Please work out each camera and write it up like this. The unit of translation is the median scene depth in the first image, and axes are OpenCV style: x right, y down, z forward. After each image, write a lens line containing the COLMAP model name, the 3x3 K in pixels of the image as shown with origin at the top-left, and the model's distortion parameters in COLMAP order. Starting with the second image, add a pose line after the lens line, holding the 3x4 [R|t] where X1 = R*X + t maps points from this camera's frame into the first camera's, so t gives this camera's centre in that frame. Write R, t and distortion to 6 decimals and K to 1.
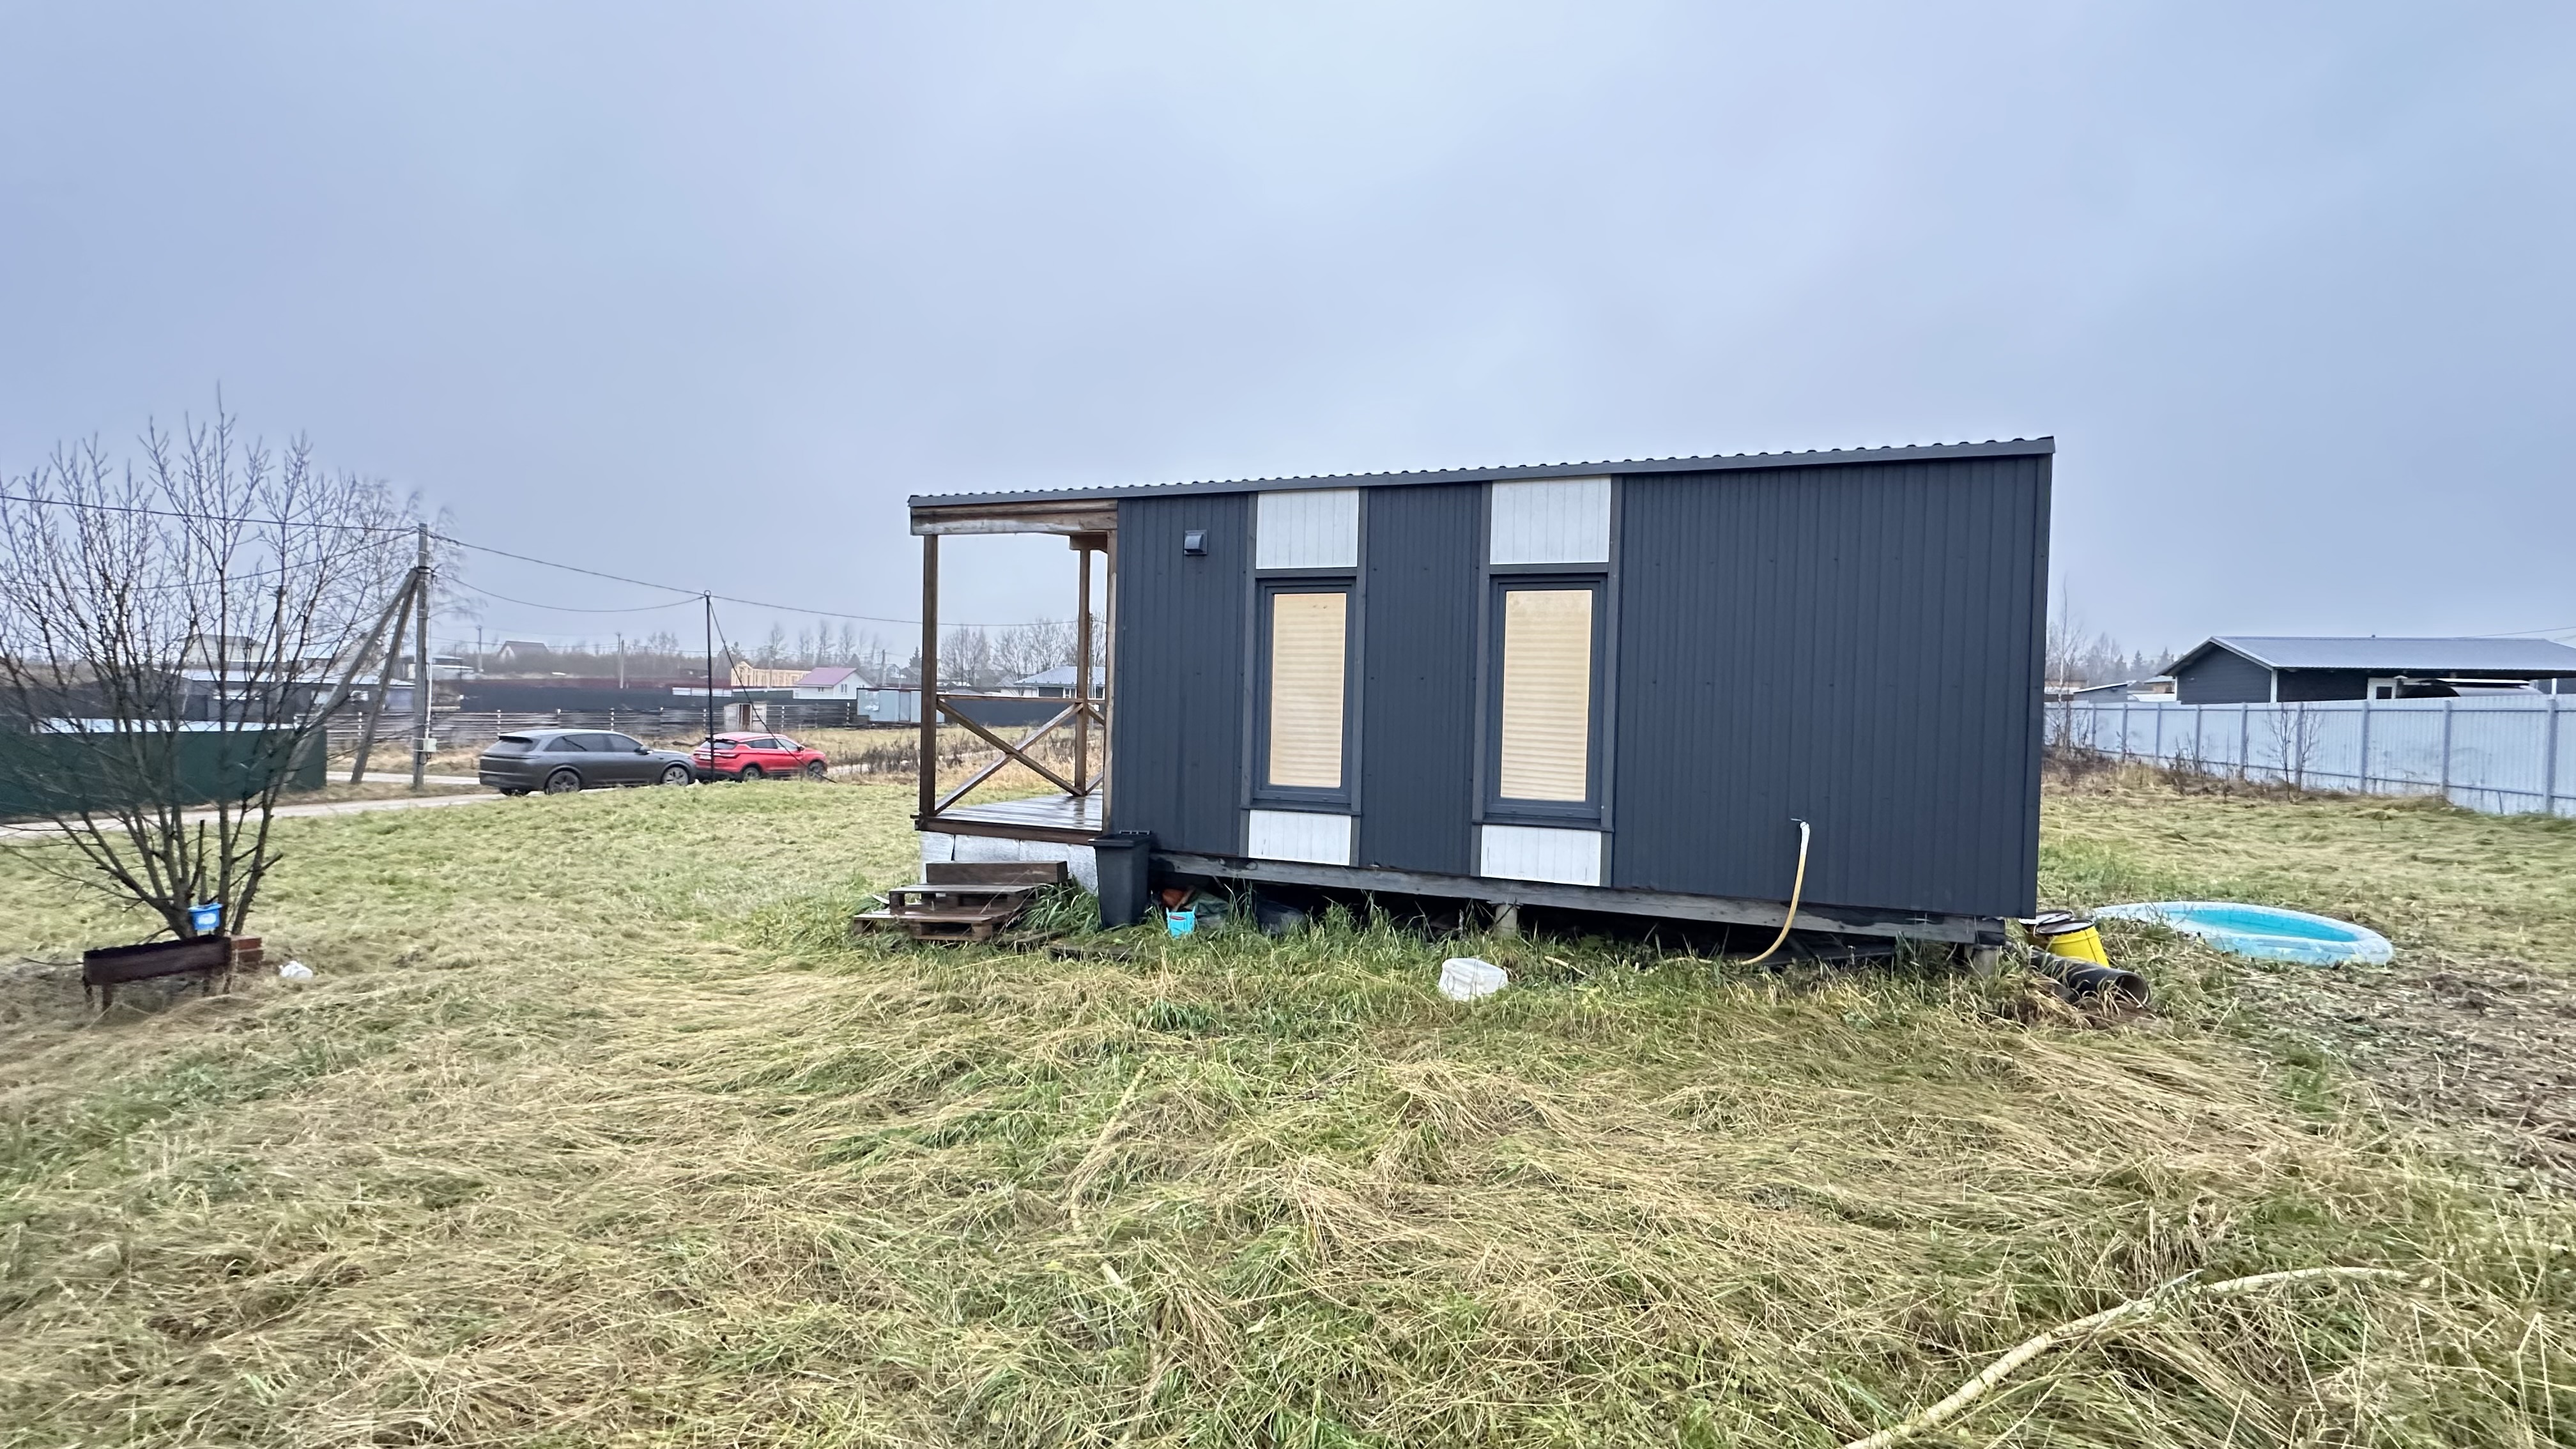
lens RADIAL K [[1018.1, 0, 1288.0], [0, 1018.1, 724.5], [0, 0, 1]] dist [-0.002572, -0.000087]
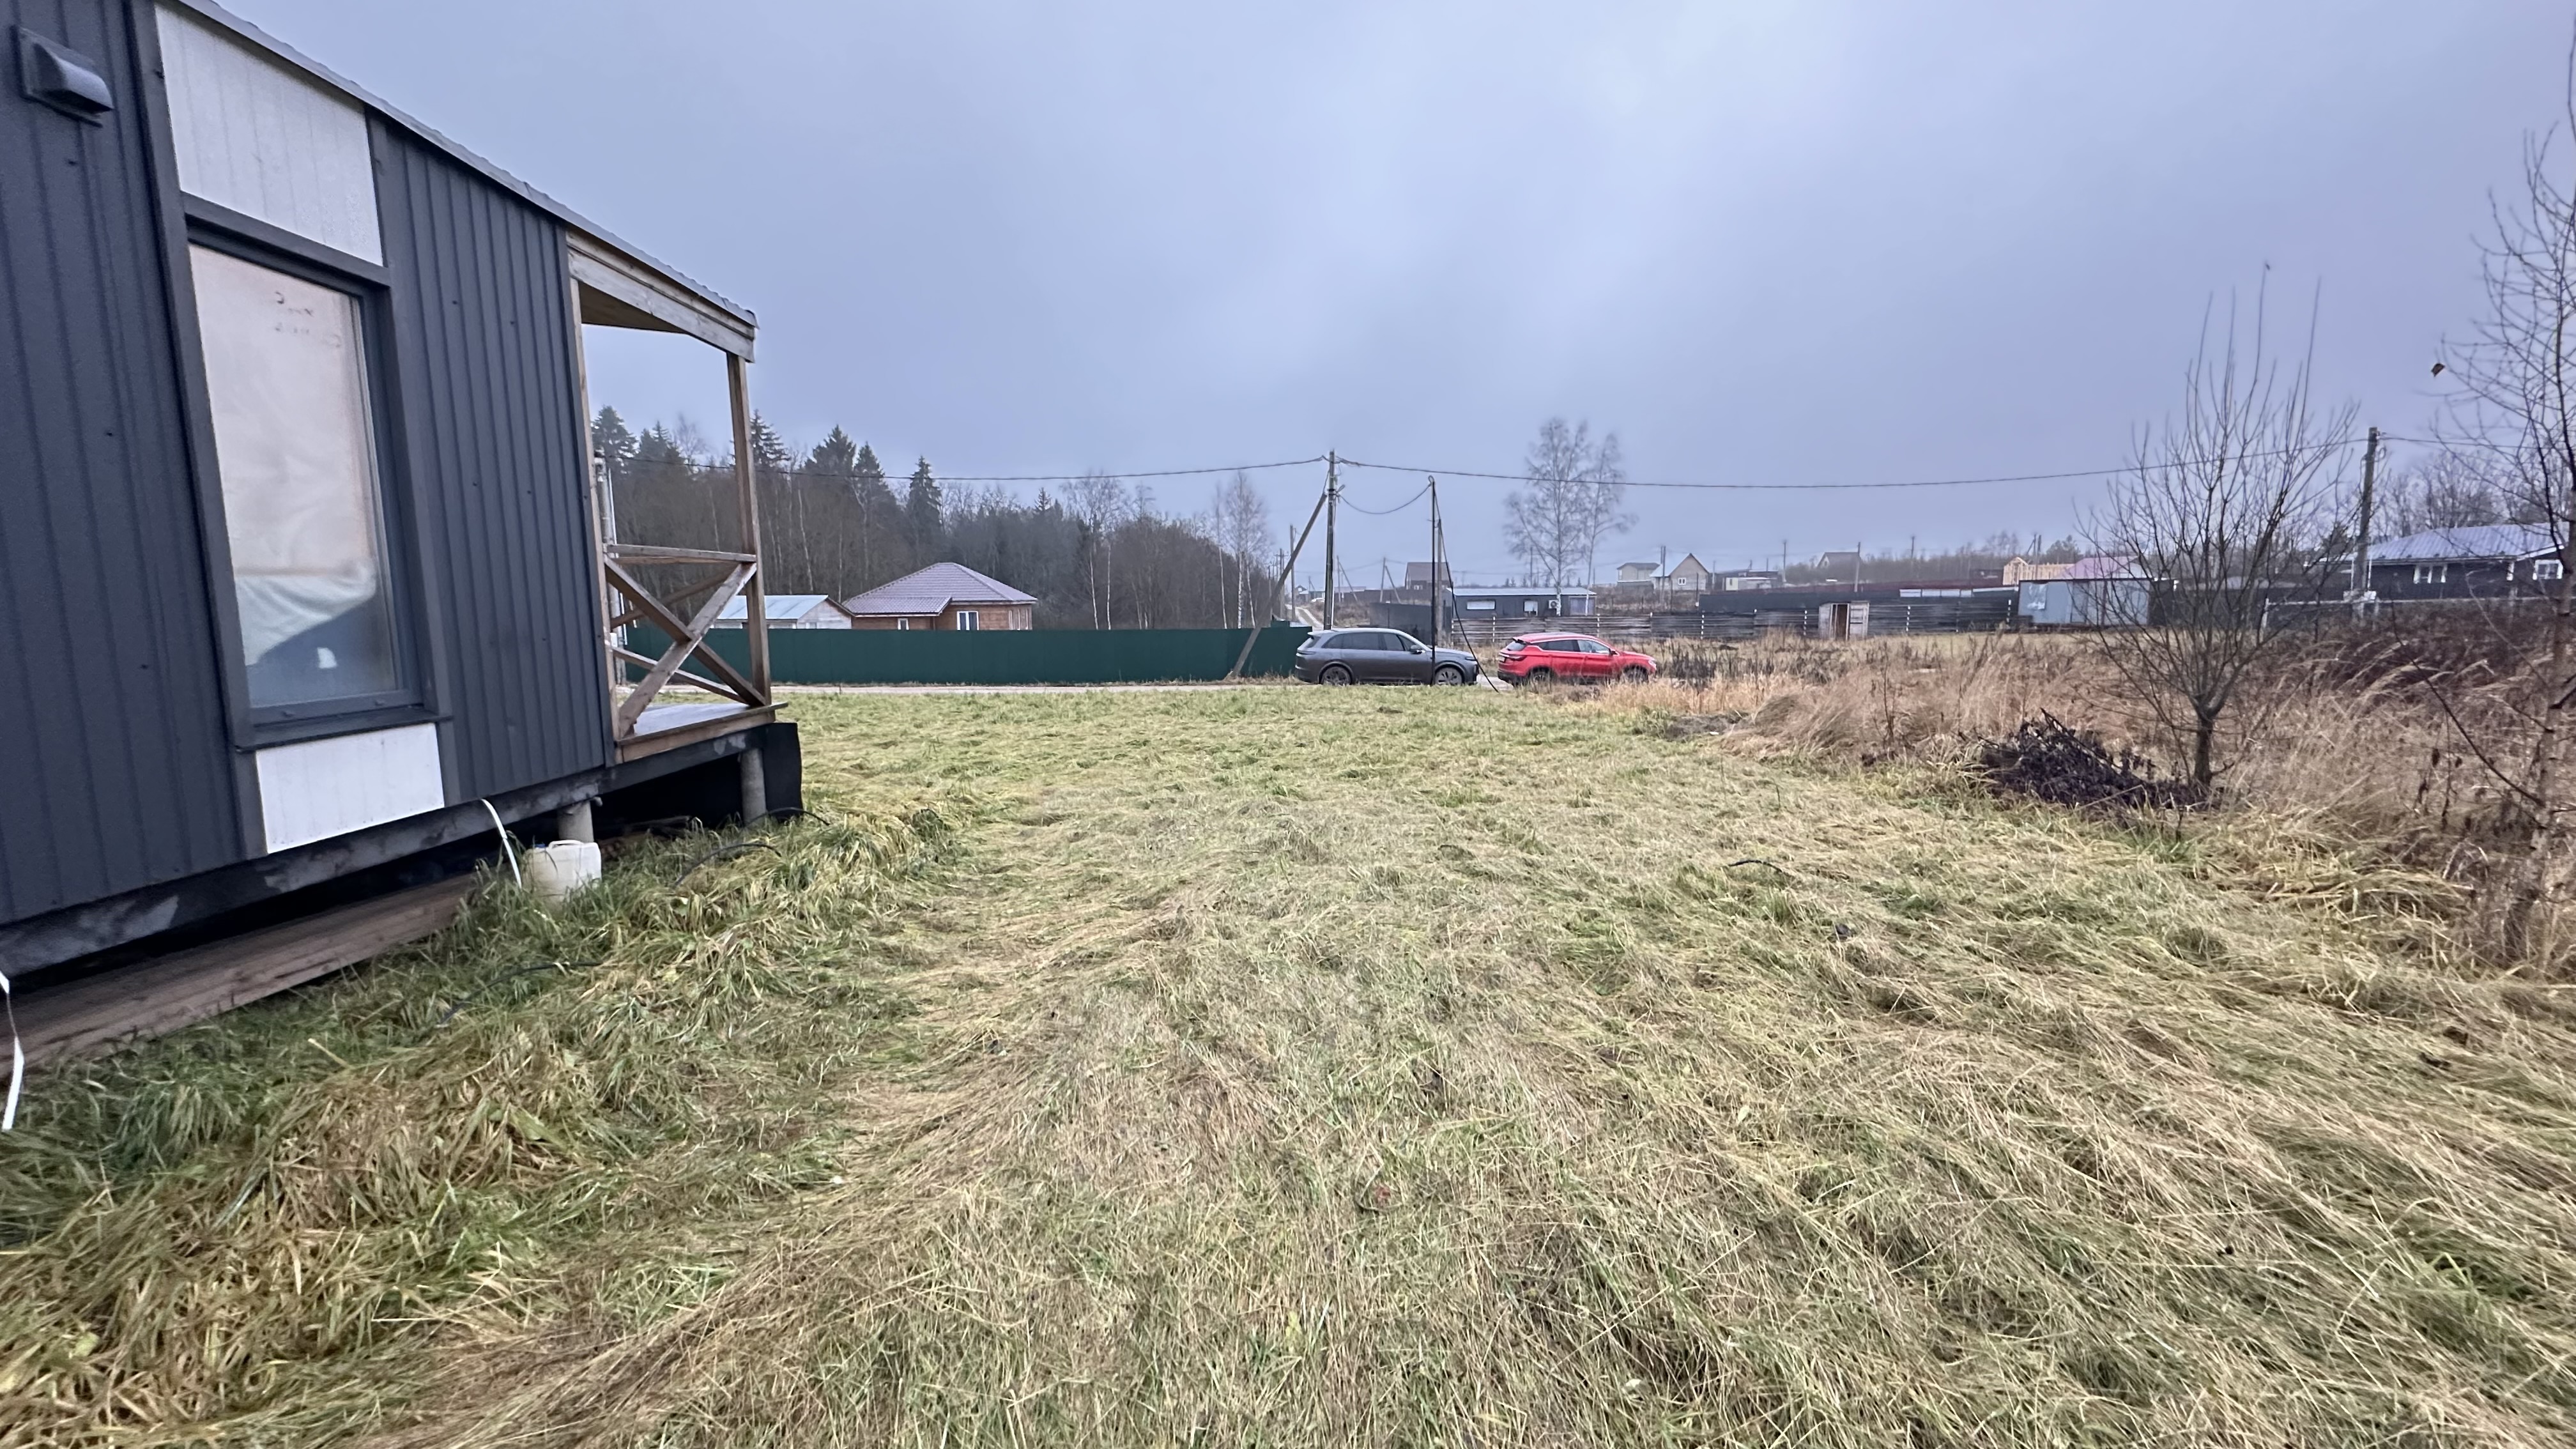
lens RADIAL K [[1018.1, 0, 1288.0], [0, 1018.1, 724.5], [0, 0, 1]] dist [-0.002572, -0.000087]
pose [[0.374479, 0.083931, -0.923429, 0.638725], [0.000897, 0.995862, 0.090878, 0.018924], [0.927235, -0.034860, 0.372854, 1.250754]]
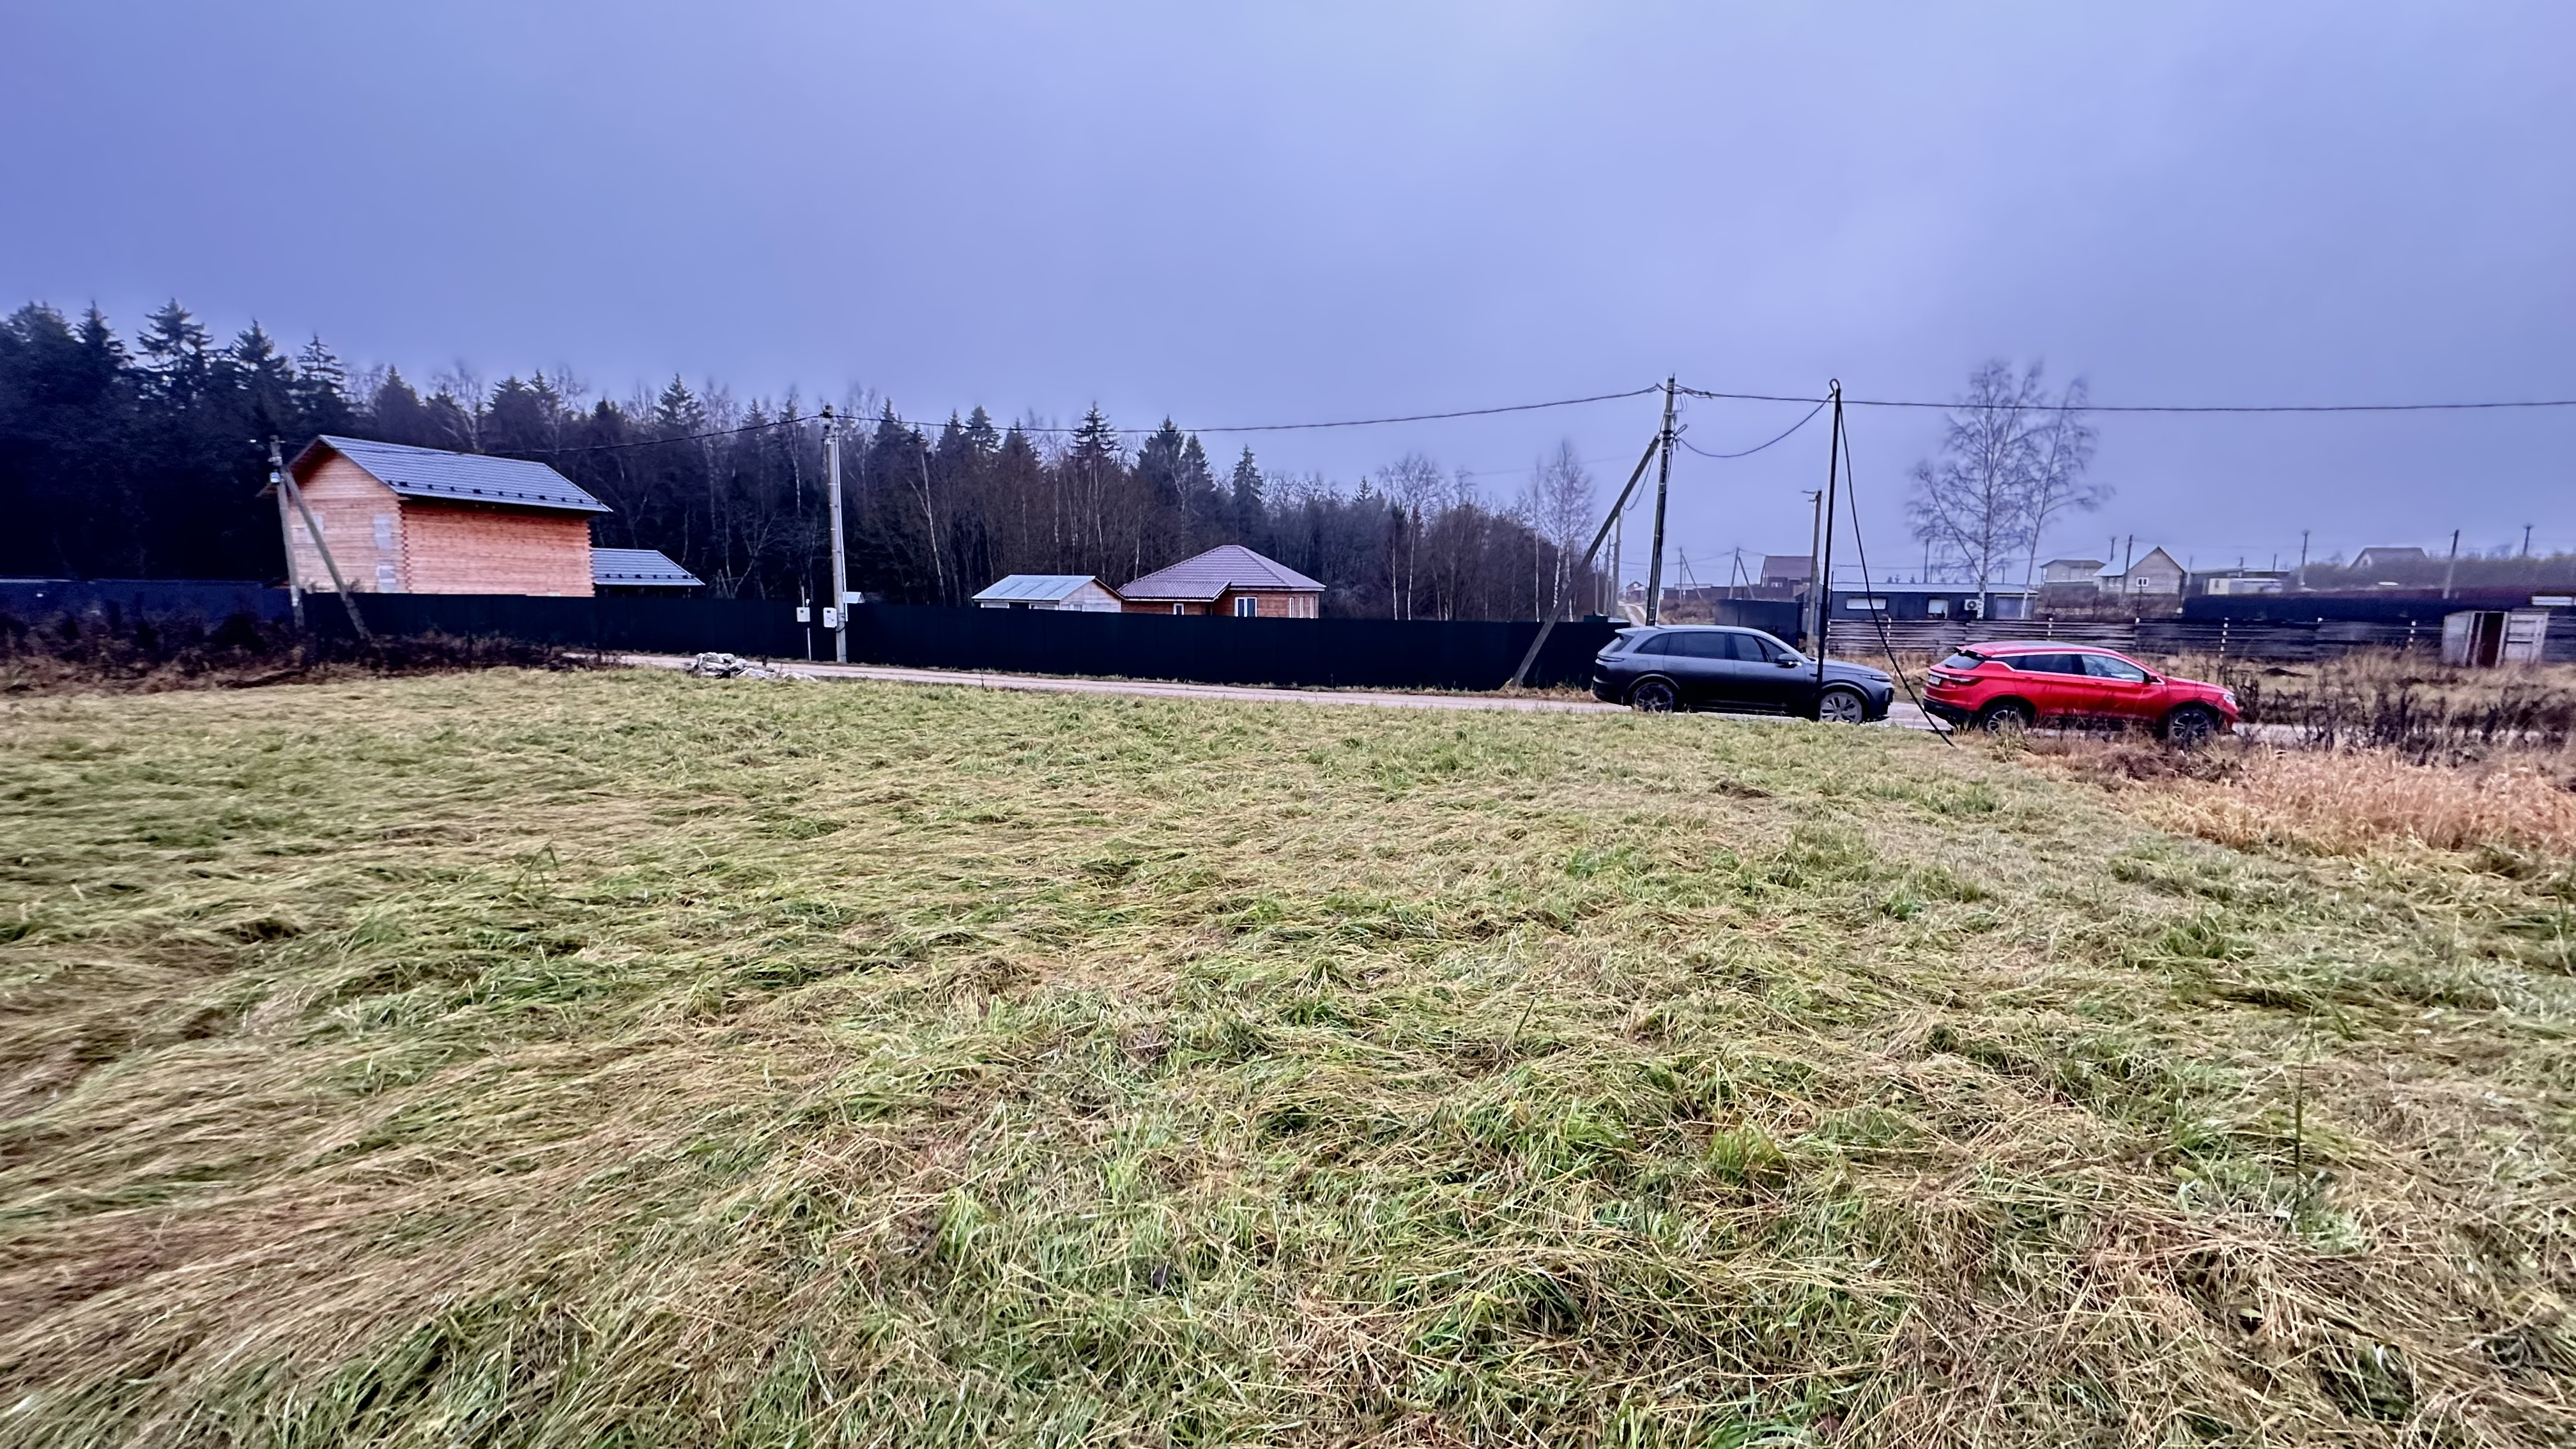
lens RADIAL K [[1018.1, 0, 1288.0], [0, 1018.1, 724.5], [0, 0, 1]] dist [-0.002572, -0.000087]
pose [[0.068213, 0.102386, -0.992403, -0.006745], [-0.027946, 0.994526, 0.100684, 0.023278], [0.997279, 0.020865, 0.070701, 1.577490]]
